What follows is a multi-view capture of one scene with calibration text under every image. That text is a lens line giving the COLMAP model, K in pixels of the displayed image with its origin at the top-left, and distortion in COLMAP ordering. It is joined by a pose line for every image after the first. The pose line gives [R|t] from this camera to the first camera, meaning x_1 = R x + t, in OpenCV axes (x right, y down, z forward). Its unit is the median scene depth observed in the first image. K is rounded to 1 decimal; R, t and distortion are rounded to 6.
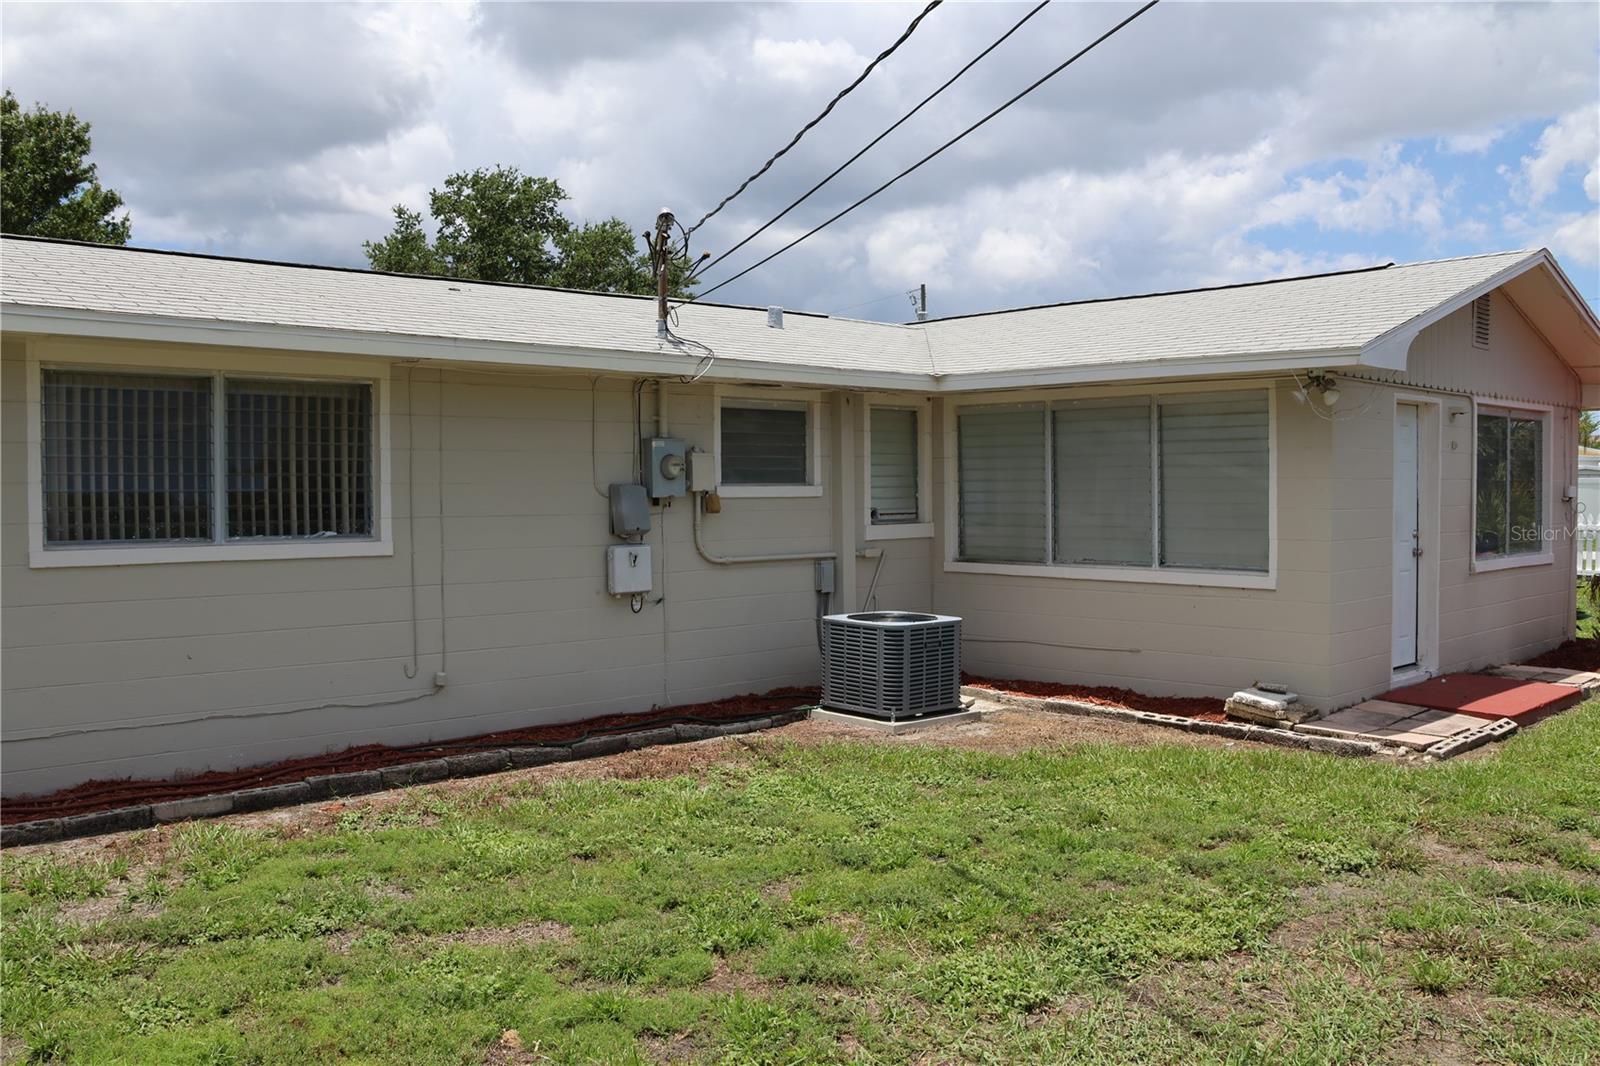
lens RADIAL K [[1341.7, 0, 796.2], [0, 1341.7, 527.6], [0, 0, 1]] dist [-0.148231, 0.124882]
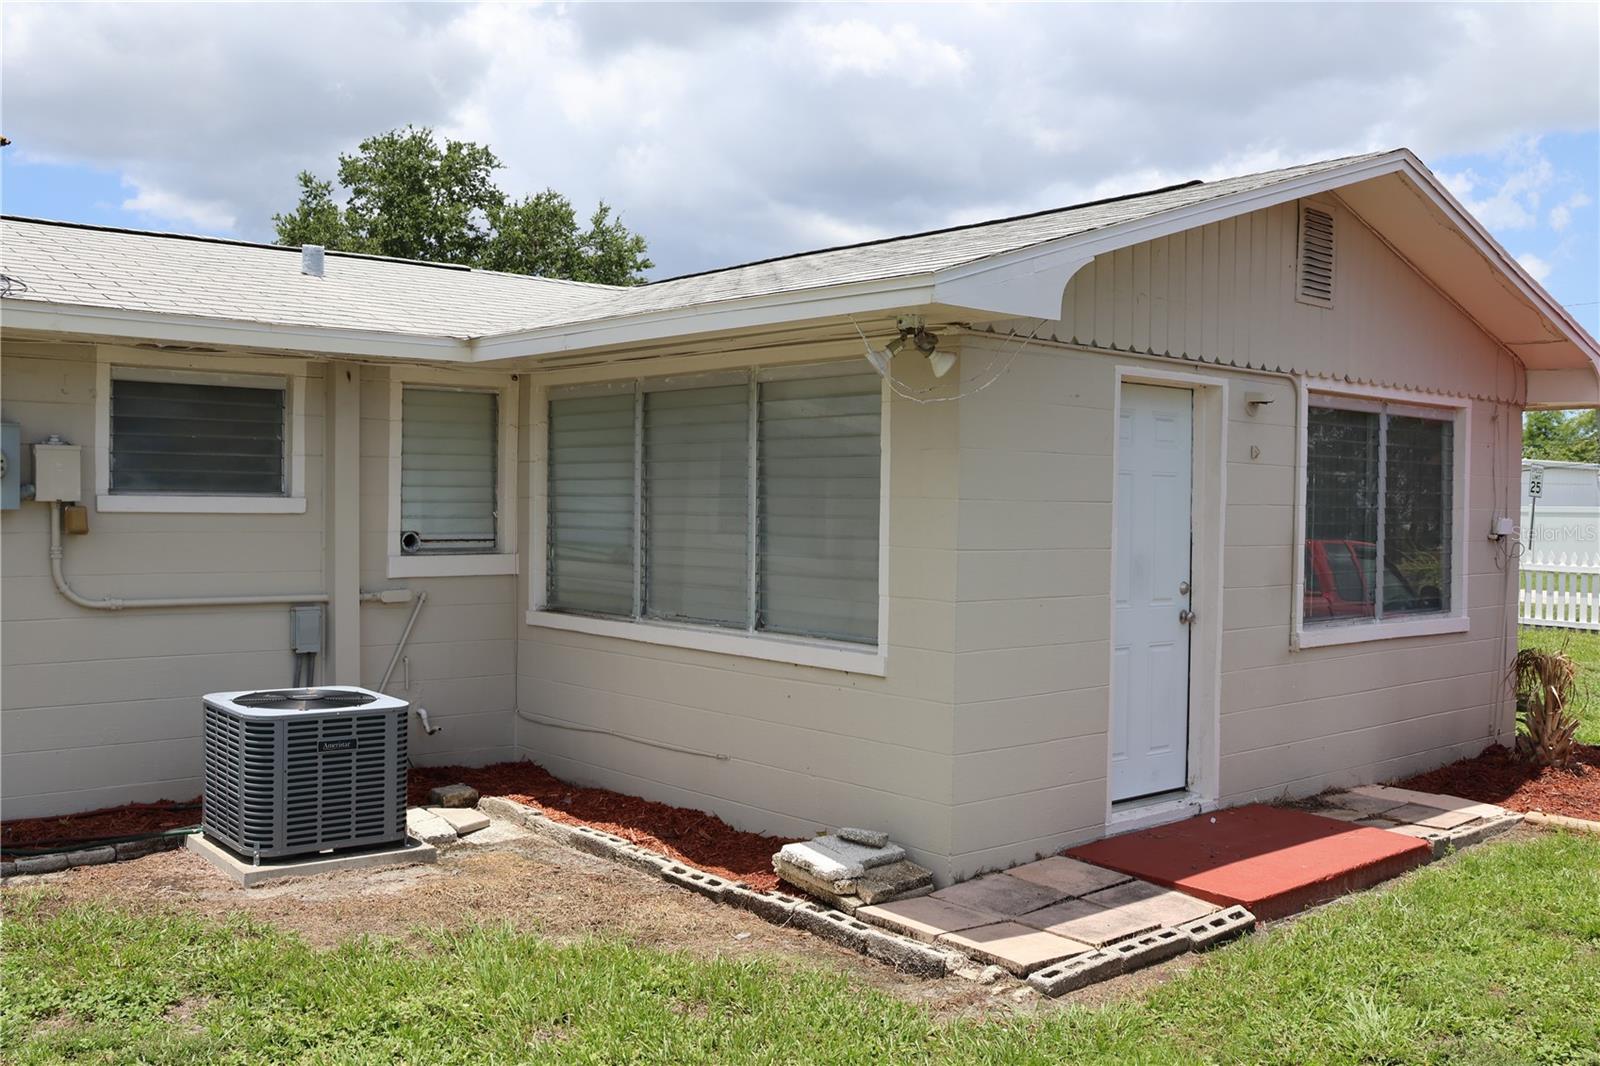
lens RADIAL K [[1457.0, 0, 800.0], [0, 1457.0, 533.0], [0, 0, 1]] dist [-0.132665, 0.180829]
pose [[0.998910, 0.020378, -0.041986, 0.324537], [-0.020774, 0.999744, -0.009004, -0.012449], [0.041792, 0.009866, 0.999078, 0.289940]]
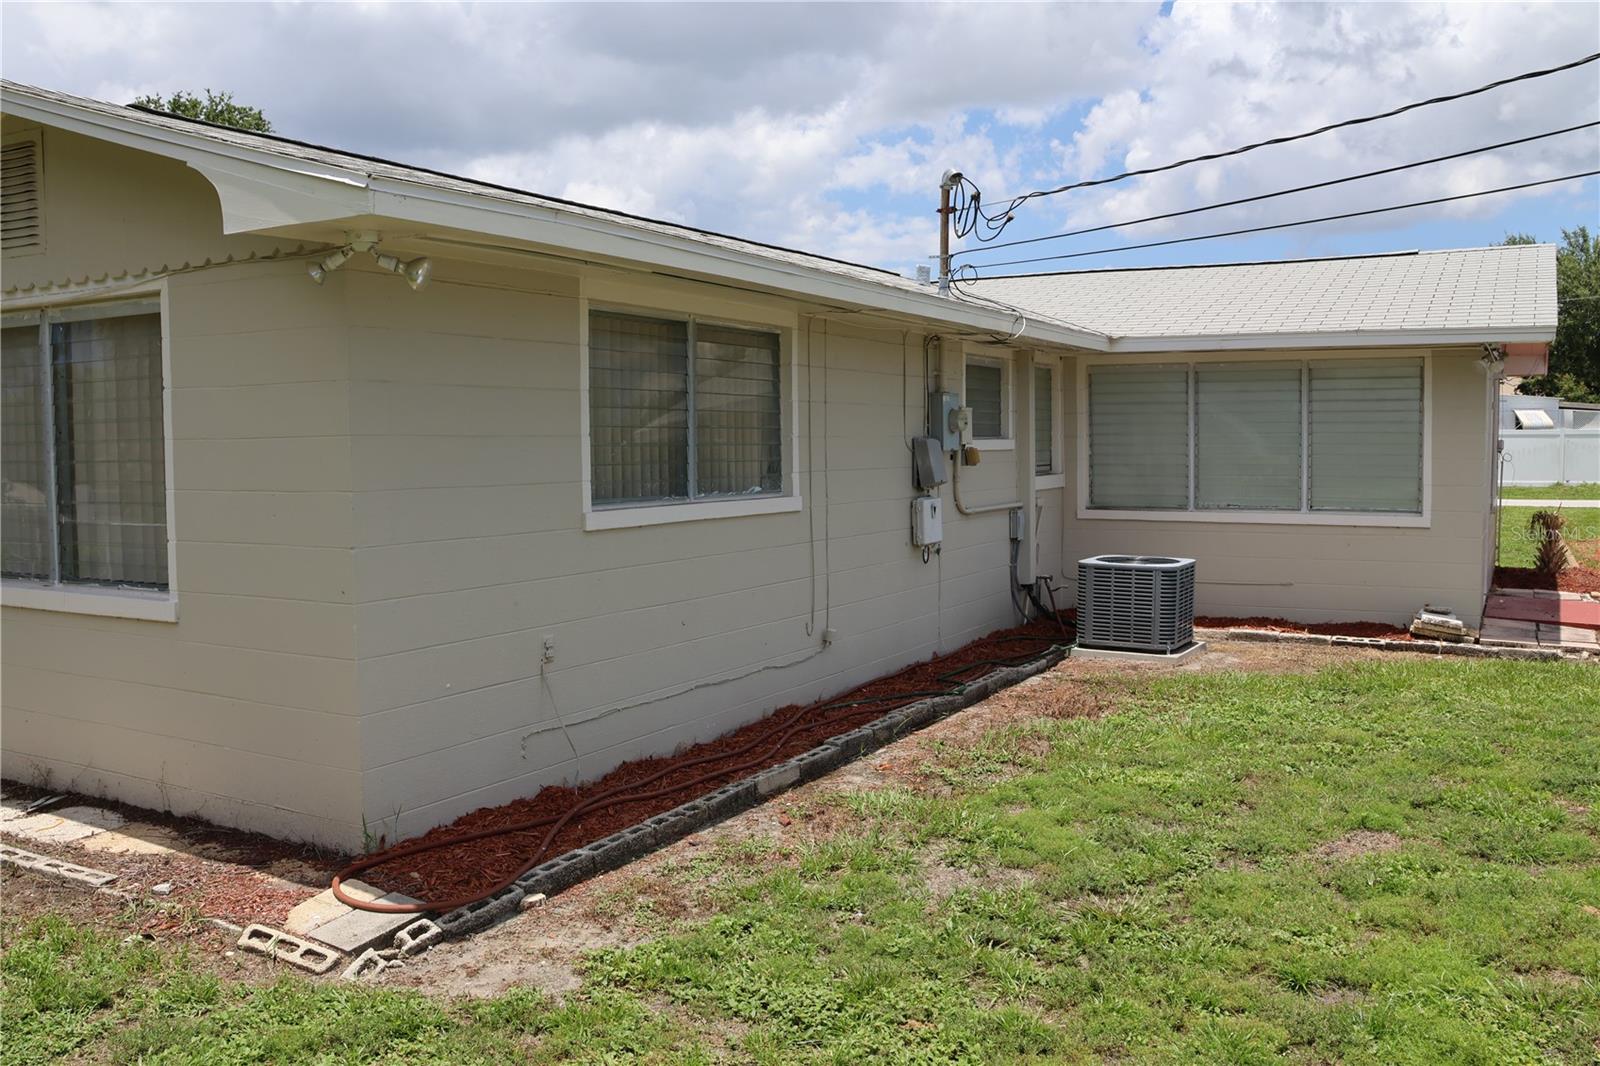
lens RADIAL K [[1353.4, 0, 800.0], [0, 1353.4, 533.0], [0, 0, 1]] dist [-0.143796, 0.136308]
pose [[0.950989, -0.023335, 0.308342, -0.499802], [0.011689, 0.999149, 0.039564, -0.001603], [-0.309003, -0.034020, 0.950452, 0.043985]]
